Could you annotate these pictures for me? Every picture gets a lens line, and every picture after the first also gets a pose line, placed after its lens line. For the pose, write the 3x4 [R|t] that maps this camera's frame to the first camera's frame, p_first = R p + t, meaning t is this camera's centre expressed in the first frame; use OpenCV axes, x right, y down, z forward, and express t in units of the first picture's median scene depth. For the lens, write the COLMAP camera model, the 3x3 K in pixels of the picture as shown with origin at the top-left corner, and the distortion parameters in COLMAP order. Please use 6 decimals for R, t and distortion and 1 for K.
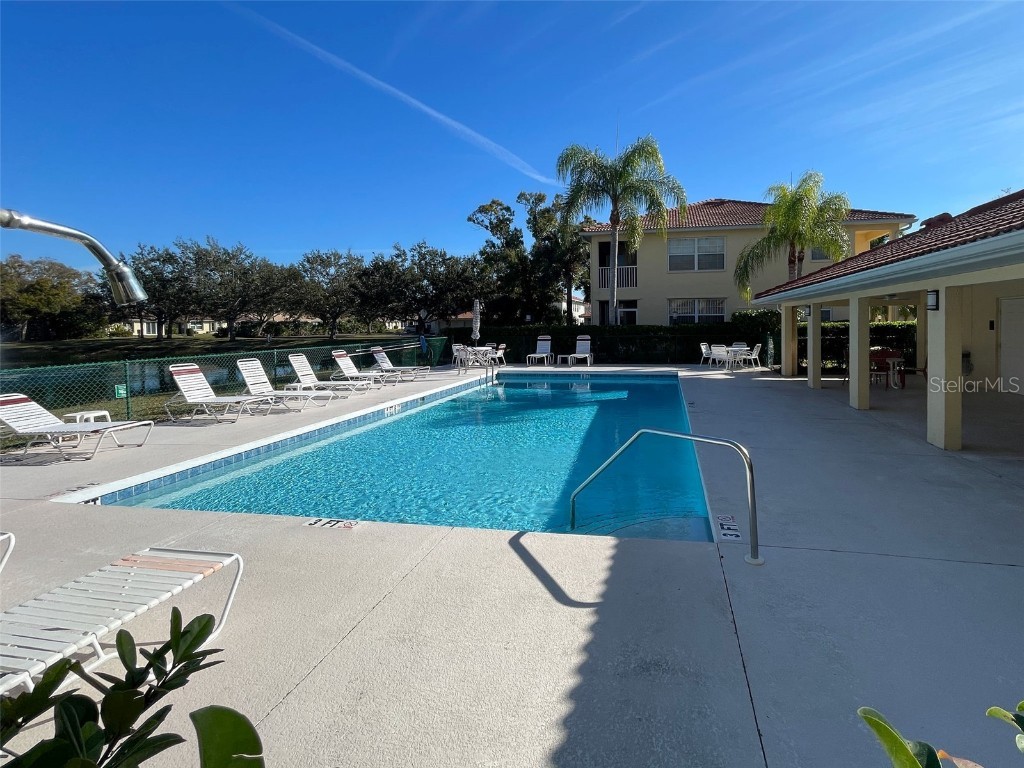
lens RADIAL K [[492.7, 0, 512.4], [0, 492.7, 386.1], [0, 0, 1]] dist [-0.001256, -0.000751]
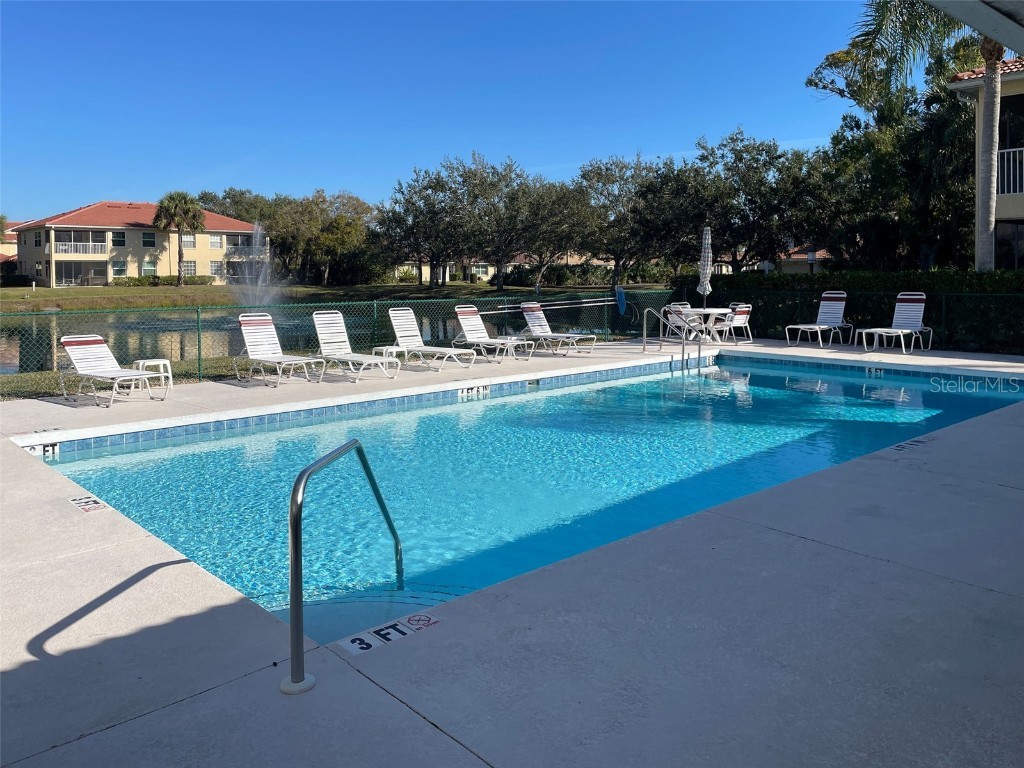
lens RADIAL K [[785.2, 0, 511.9], [0, 785.2, 380.3], [0, 0, 1]] dist [0.041690, -0.010319]
pose [[0.797644, 0.089418, -0.596463, 0.212787], [-0.080623, 0.995881, 0.041479, -0.009278], [0.597716, 0.015003, 0.801568, 0.073140]]
